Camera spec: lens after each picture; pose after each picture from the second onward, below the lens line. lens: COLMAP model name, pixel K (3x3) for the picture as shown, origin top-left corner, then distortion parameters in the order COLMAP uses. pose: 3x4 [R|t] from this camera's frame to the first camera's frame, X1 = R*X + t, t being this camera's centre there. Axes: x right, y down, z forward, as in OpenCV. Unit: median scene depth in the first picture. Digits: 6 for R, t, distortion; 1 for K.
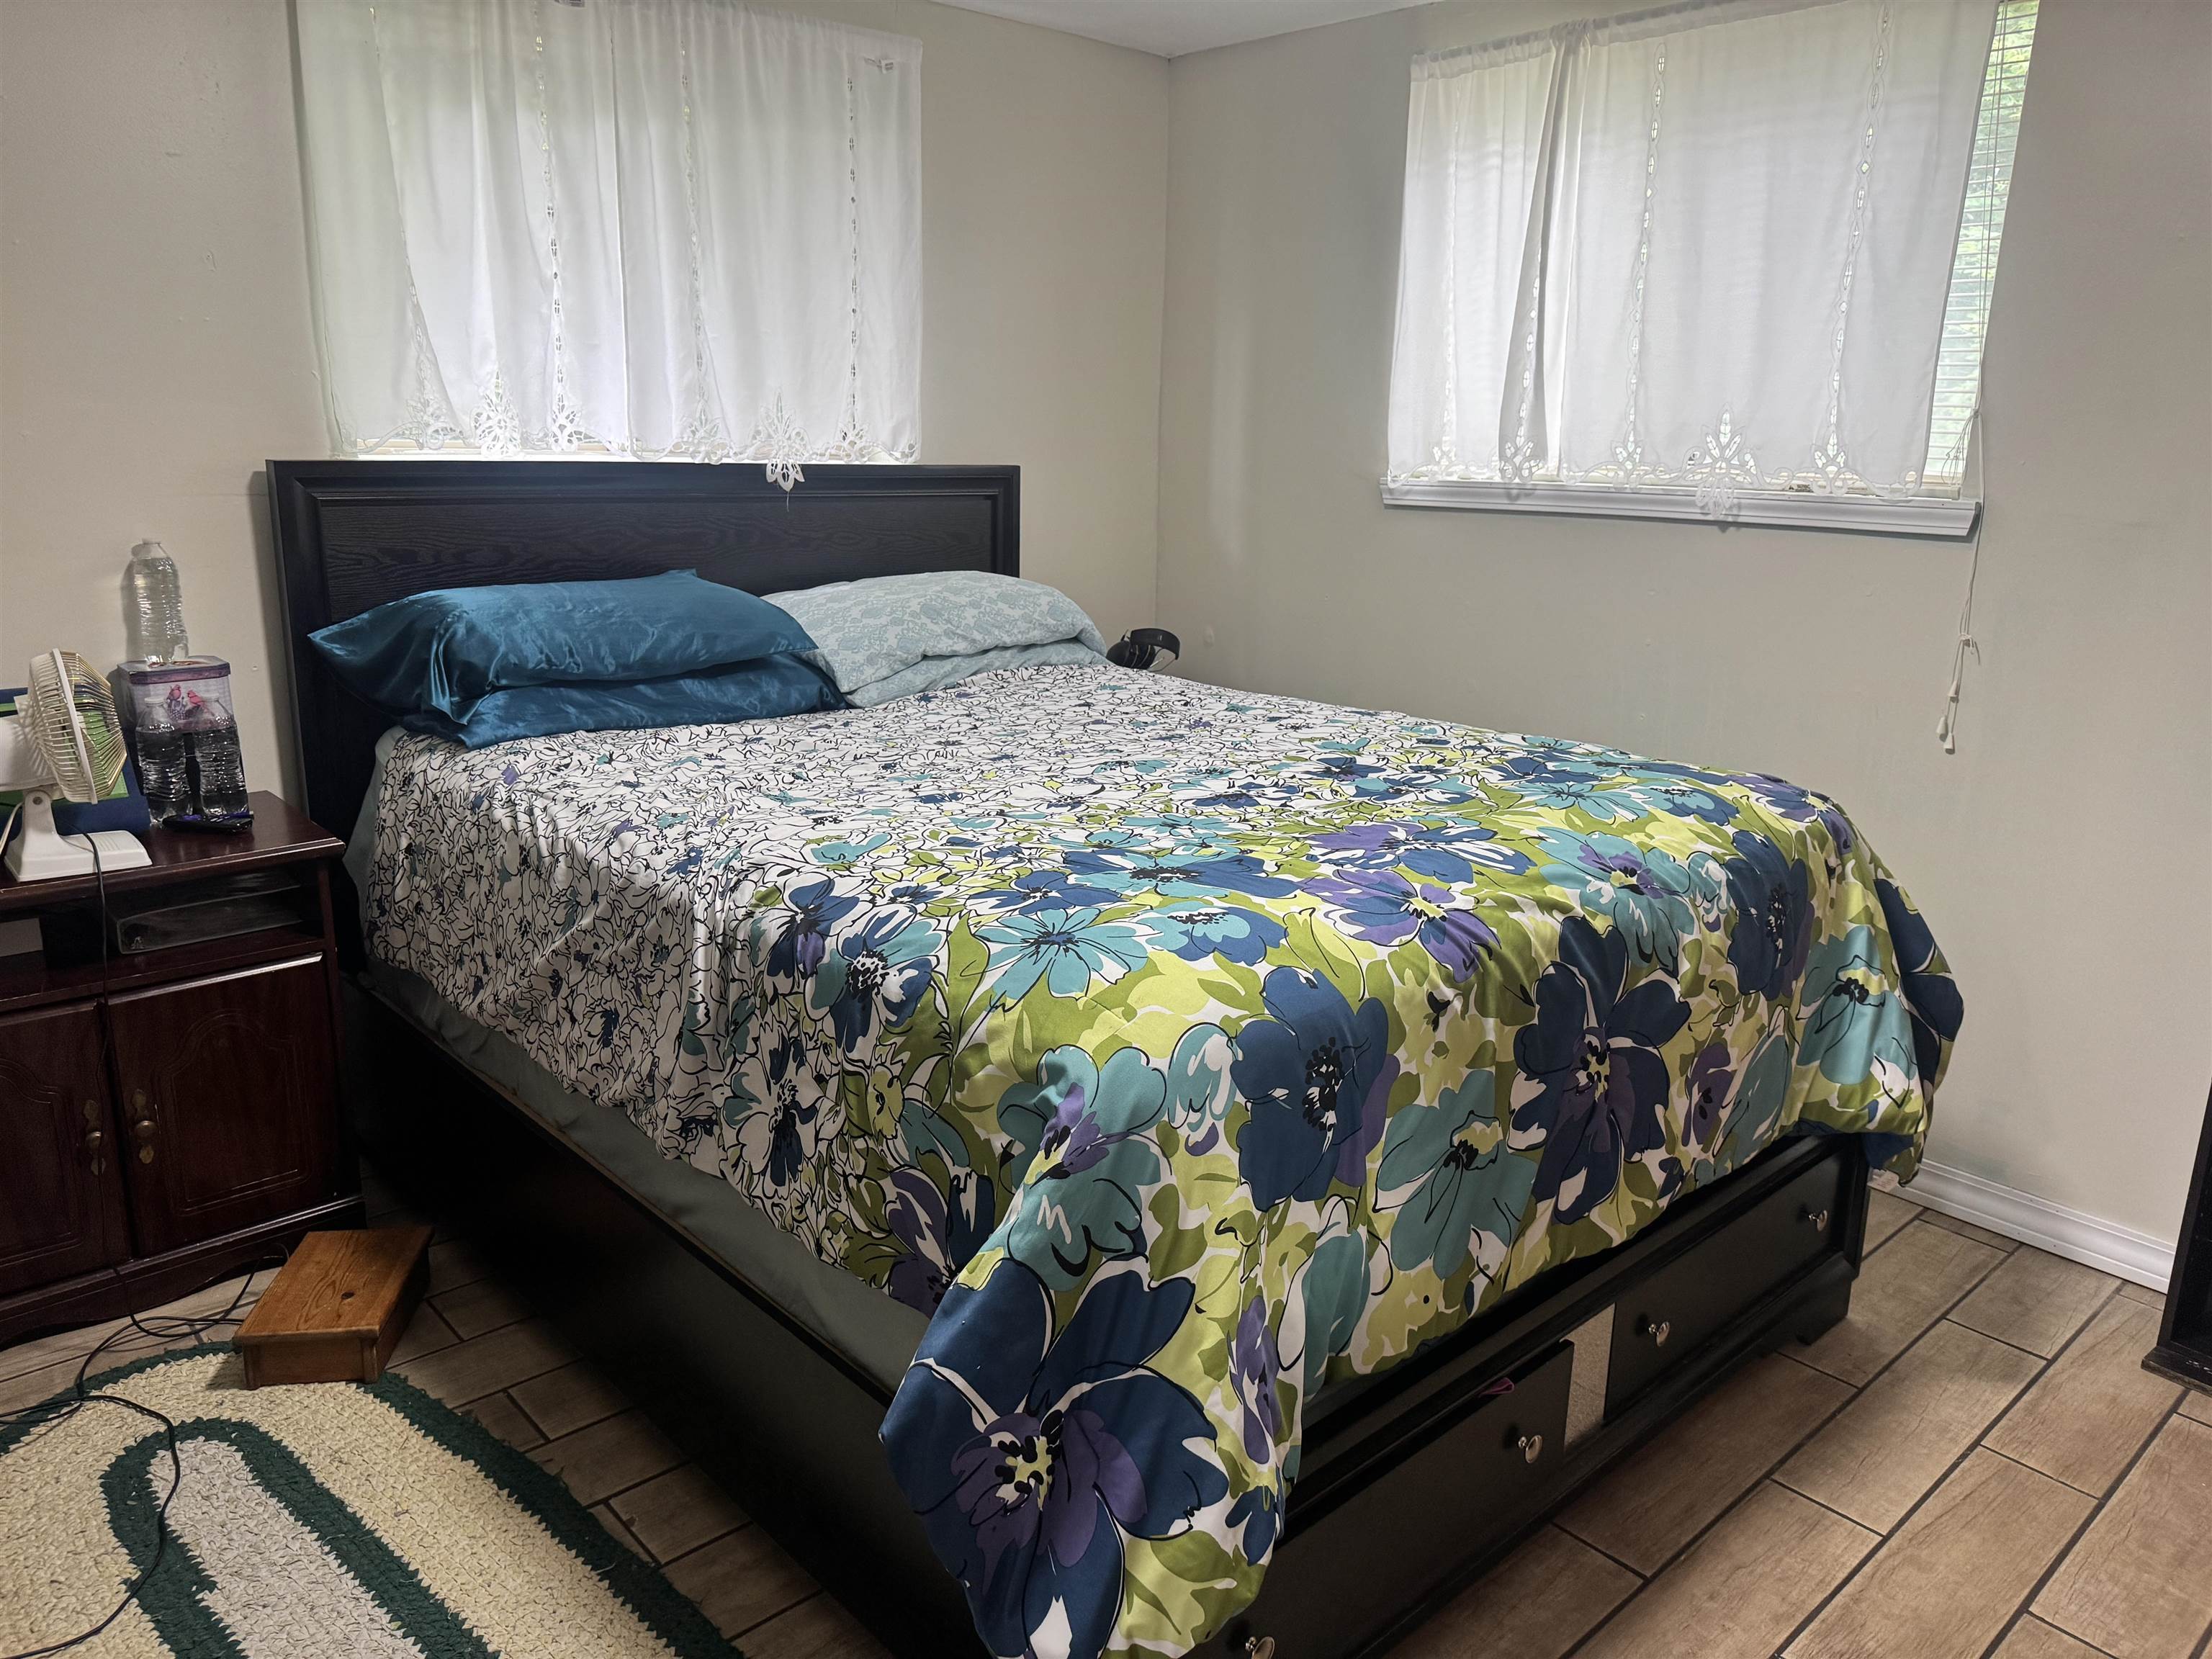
lens RADIAL K [[1566.7, 0, 1196.6], [0, 1566.7, 825.6], [0, 0, 1]] dist [0.014704, -0.024814]
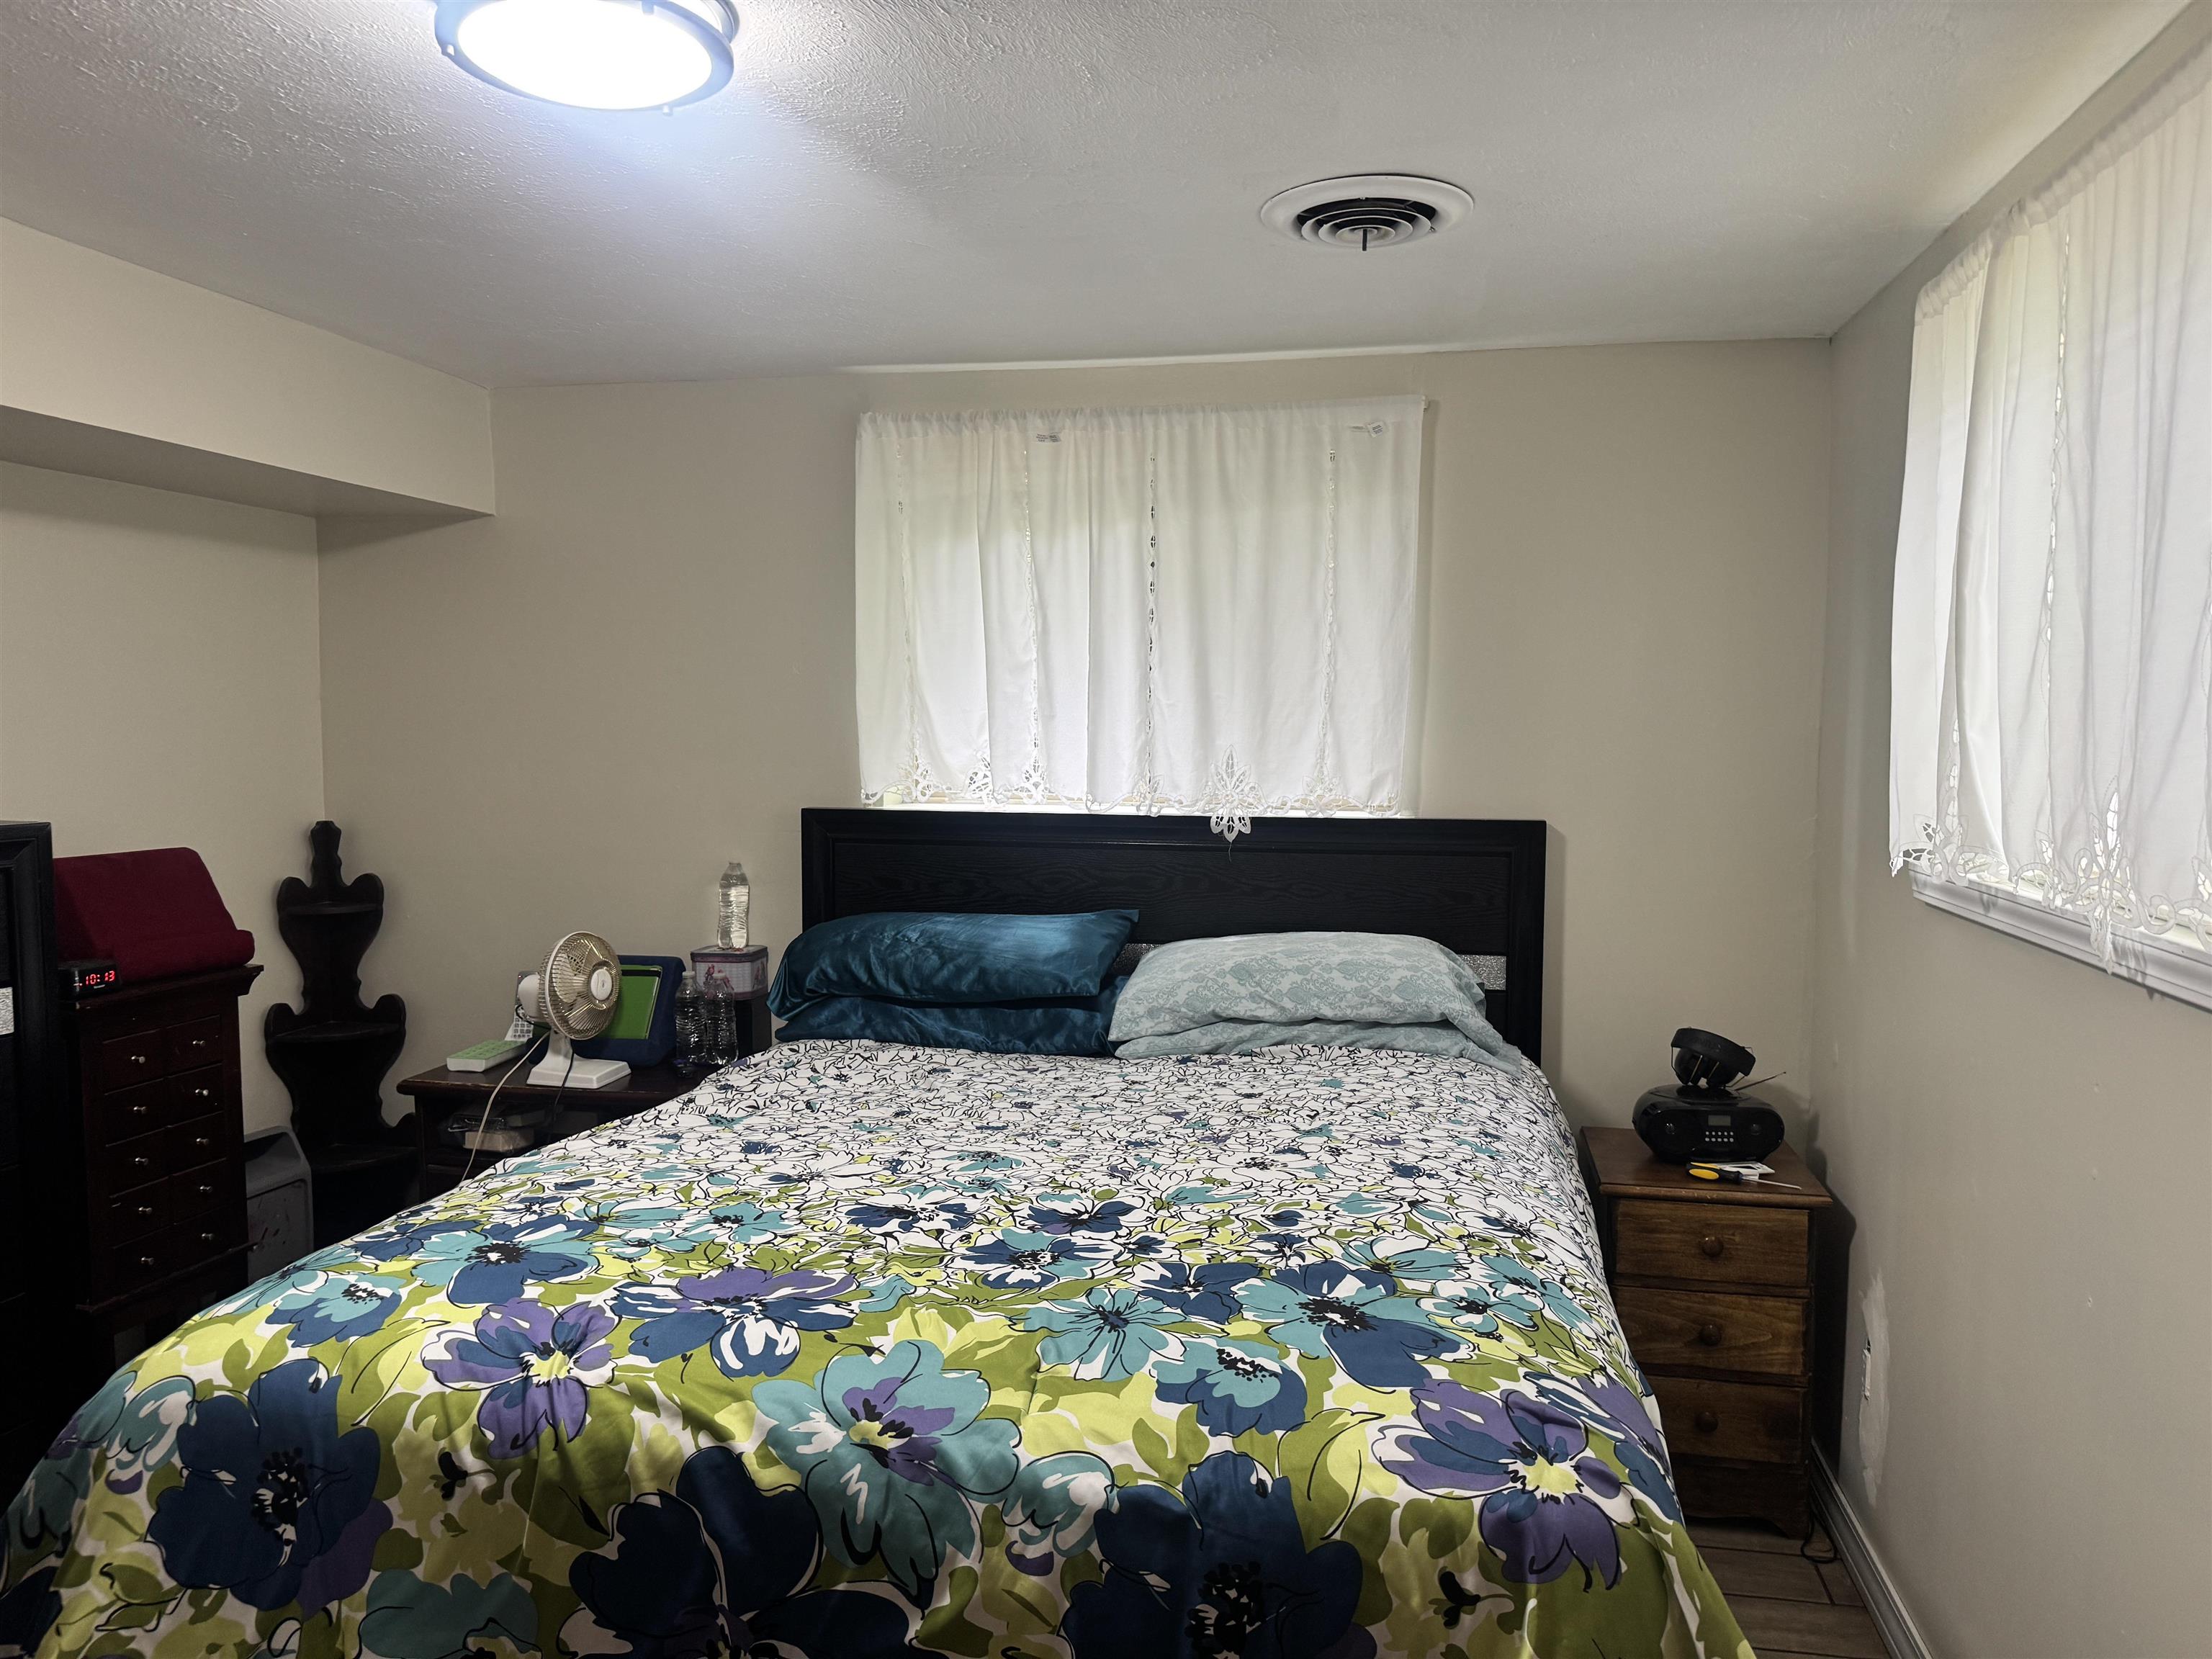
lens RADIAL K [[1566.7, 0, 1111.5], [0, 1566.7, 838.7], [0, 0, 1]] dist [0.014704, -0.024814]
pose [[0.576085, 0.040971, -0.816362, 0.926290], [-0.188442, 0.978497, -0.083870, -0.199234], [0.795371, 0.202153, 0.571418, 0.610717]]
